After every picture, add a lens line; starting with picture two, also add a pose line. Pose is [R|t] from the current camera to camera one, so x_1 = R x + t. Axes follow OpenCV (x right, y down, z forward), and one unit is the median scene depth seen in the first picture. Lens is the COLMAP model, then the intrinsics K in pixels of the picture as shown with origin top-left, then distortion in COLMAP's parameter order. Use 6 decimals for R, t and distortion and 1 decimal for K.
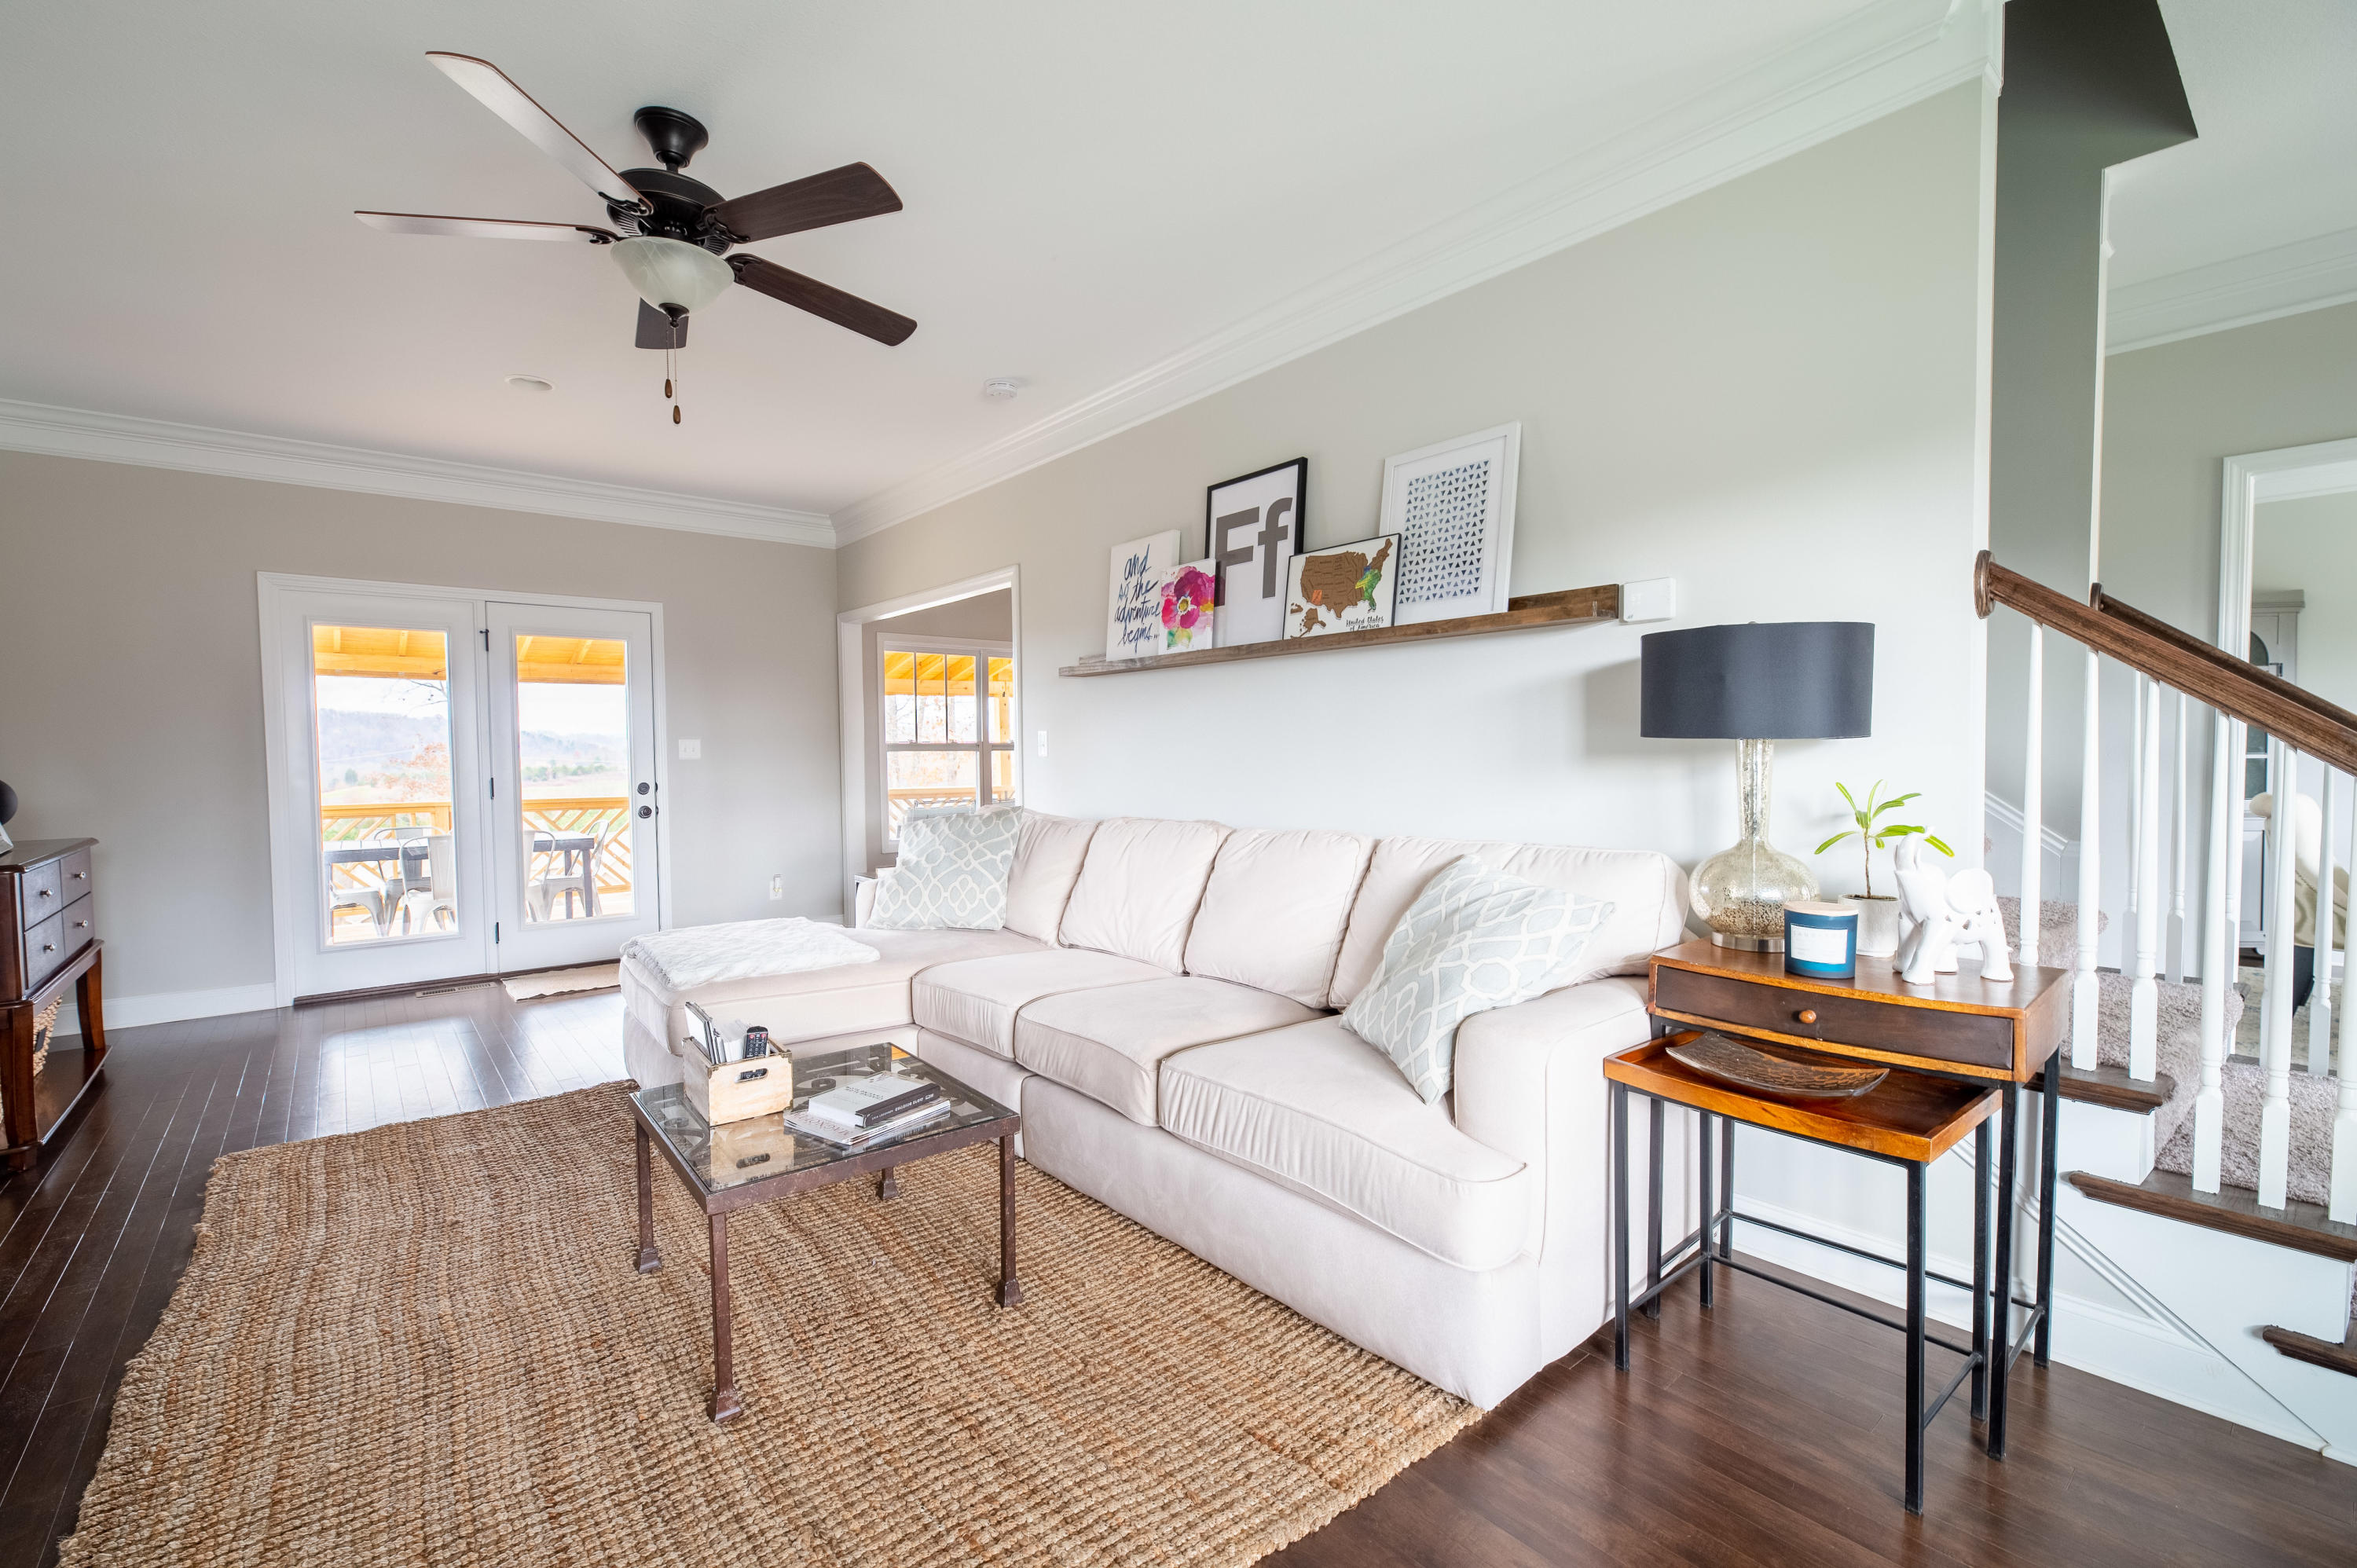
lens RADIAL K [[1026.5, 0, 1178.5], [0, 1026.5, 784.0], [0, 0, 1]] dist [-0.000717, -0.000071]
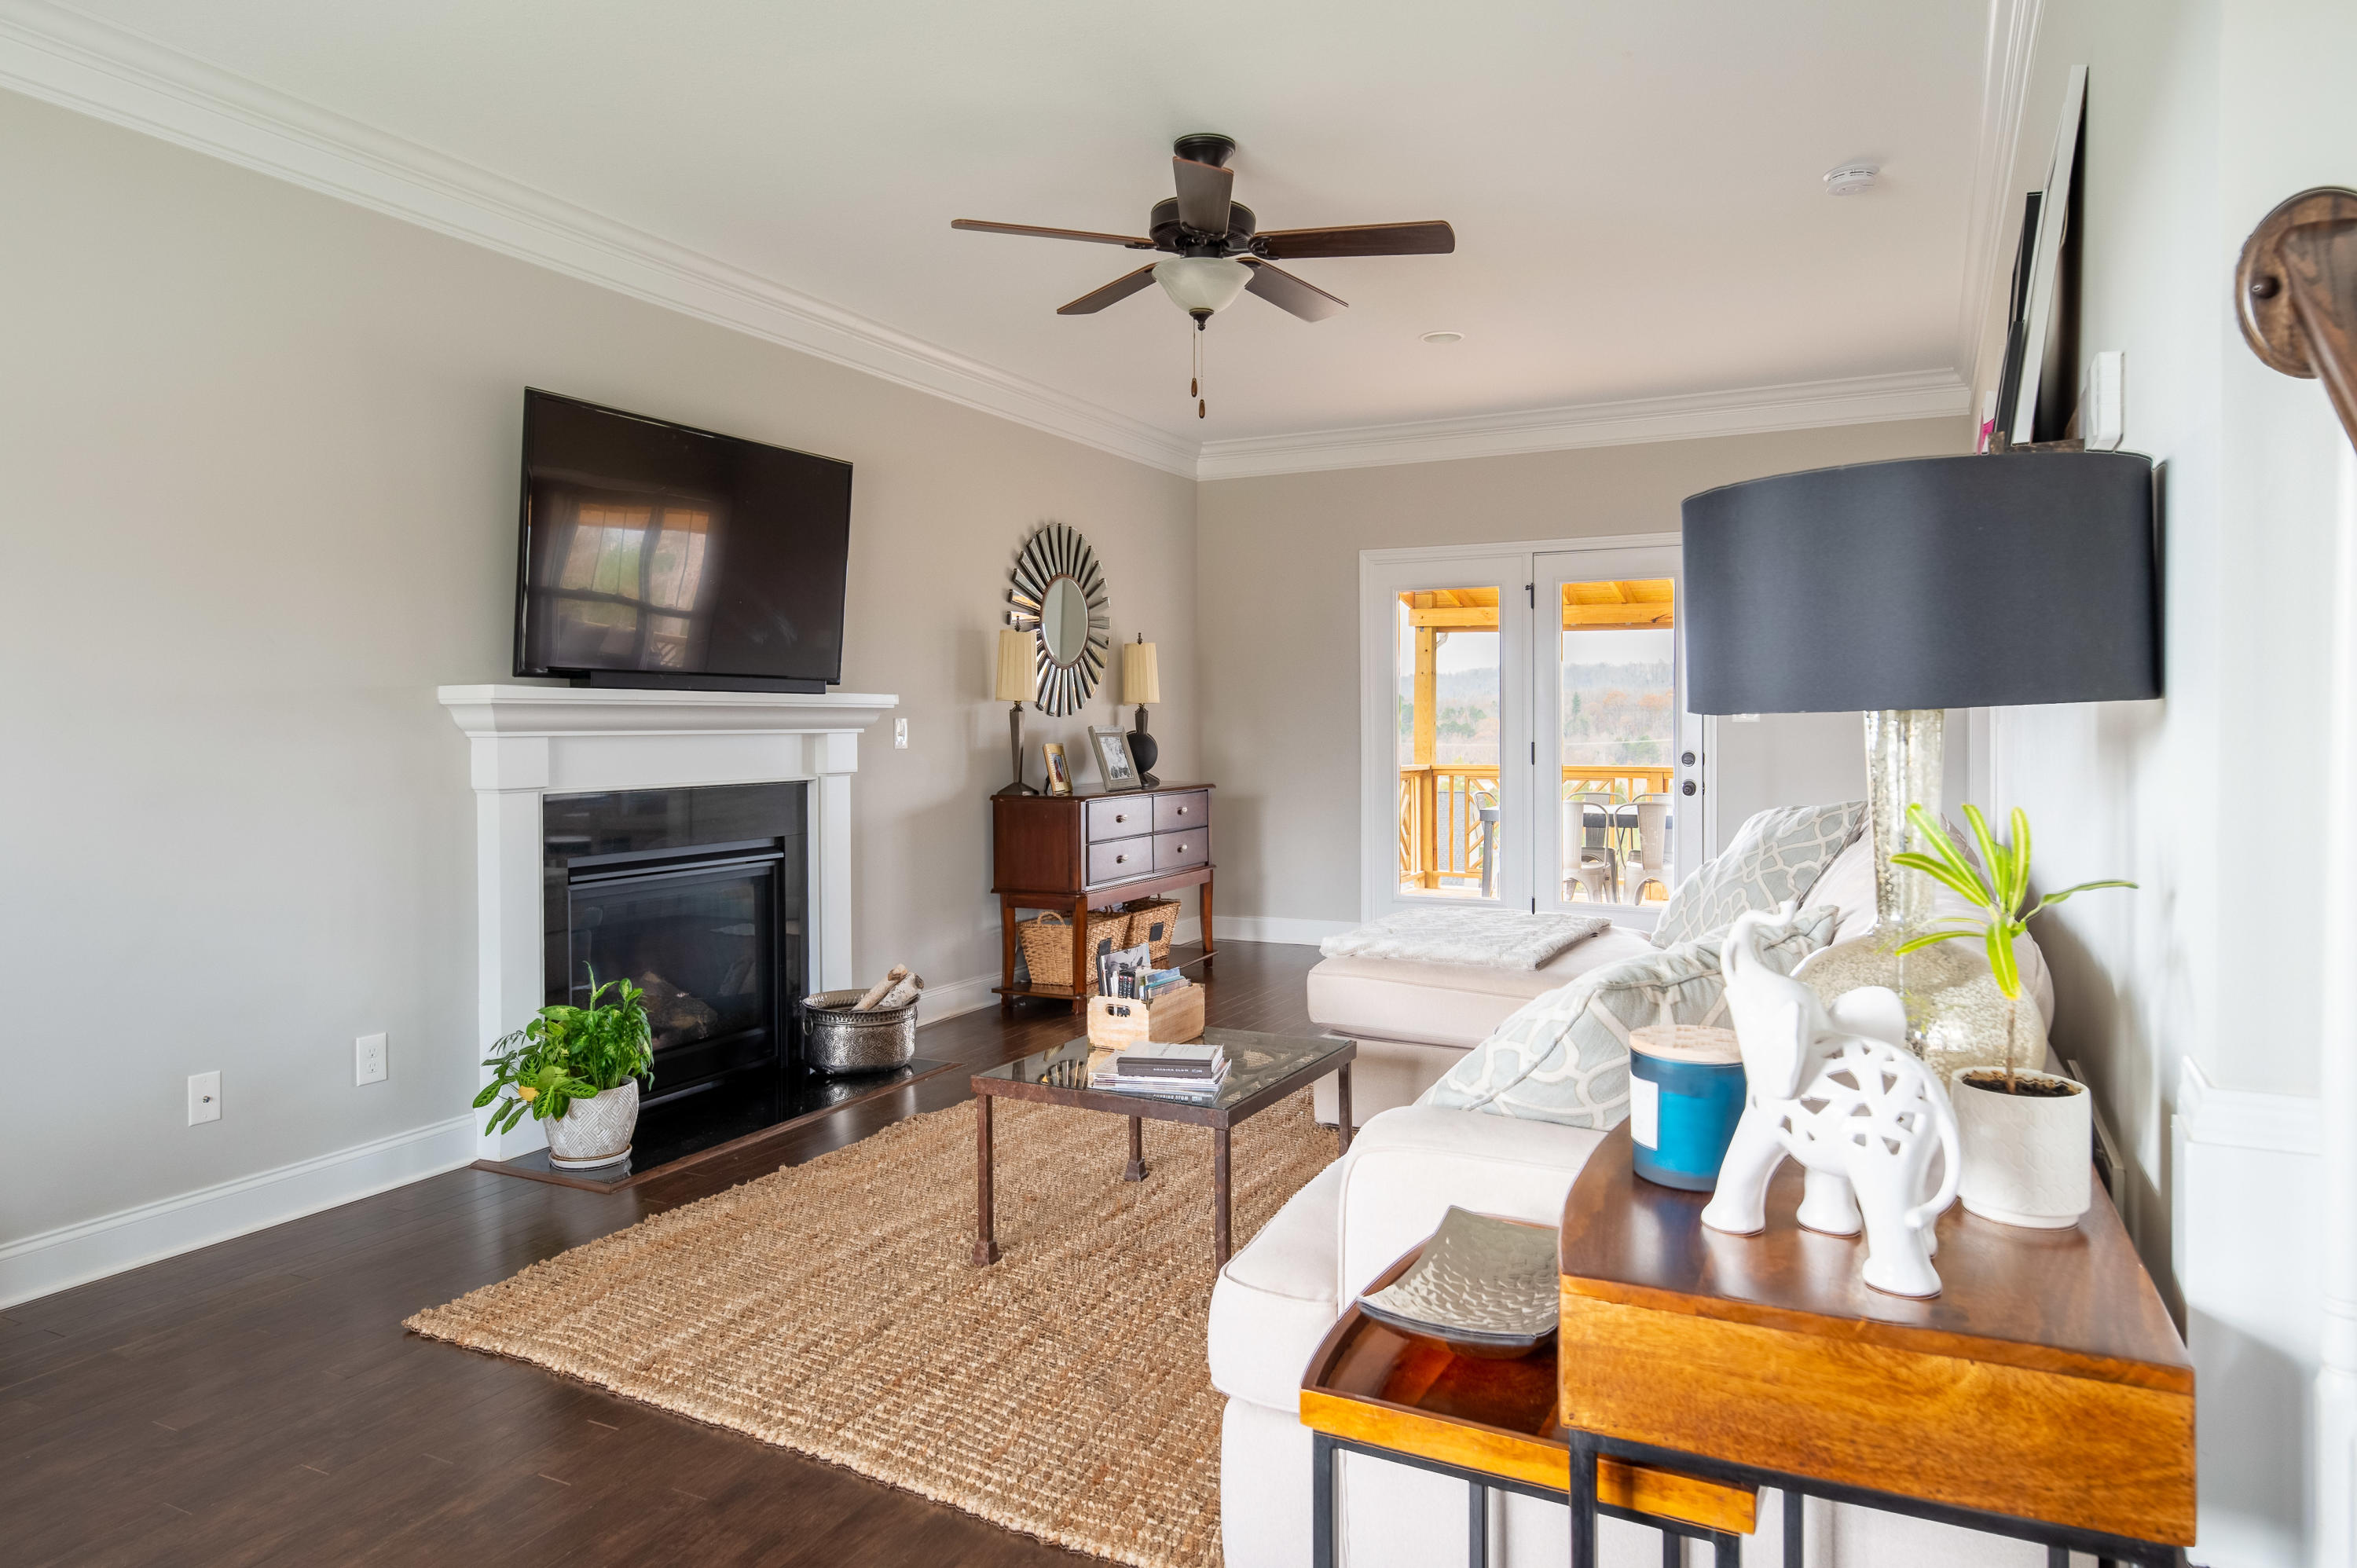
lens RADIAL K [[1446.4, 0, 1178.5], [0, 1446.4, 784.0], [0, 0, 1]] dist [-0.000721, -0.000018]
pose [[0.387557, 0.058271, -0.920002, 0.491432], [-0.037876, 0.998164, 0.047266, -0.019164], [0.921067, 0.016528, 0.389053, 0.206489]]
